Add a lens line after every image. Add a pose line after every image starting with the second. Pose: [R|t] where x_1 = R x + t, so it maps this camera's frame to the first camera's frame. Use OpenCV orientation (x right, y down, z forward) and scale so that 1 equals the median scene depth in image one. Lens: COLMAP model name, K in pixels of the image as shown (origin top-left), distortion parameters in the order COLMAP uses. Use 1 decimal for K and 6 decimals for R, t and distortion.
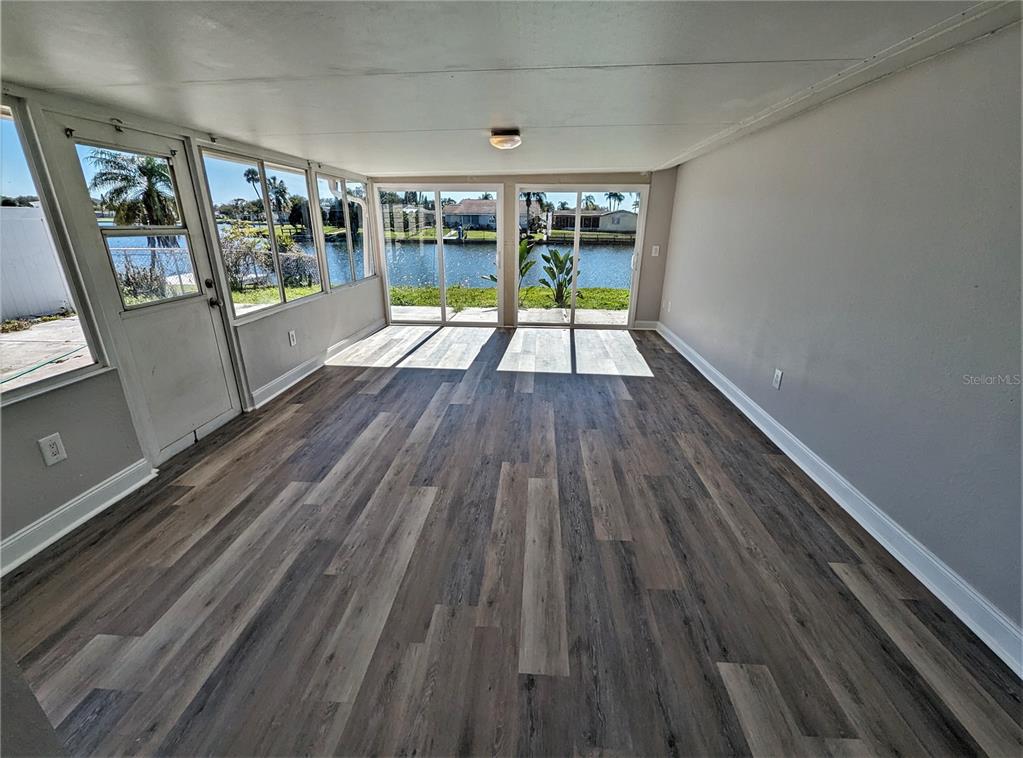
lens RADIAL K [[431.1, 0, 511.5], [0, 431.1, 379.0], [0, 0, 1]] dist [0.000293, 0.000020]
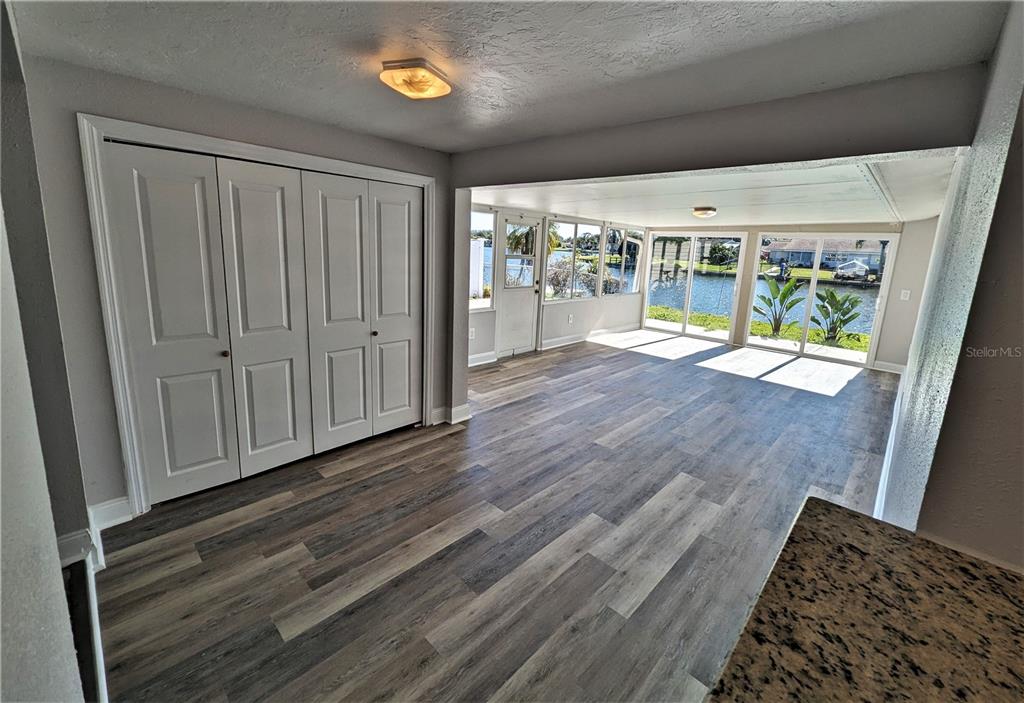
lens RADIAL K [[437.8, 0, 512.4], [0, 437.8, 349.2], [0, 0, 1]] dist [-0.000304, 0.000004]
pose [[0.764438, 0.173602, -0.620884, 0.552620], [-0.254817, 0.966004, -0.043634, 0.205940], [0.592201, 0.191567, 0.782687, -0.637597]]
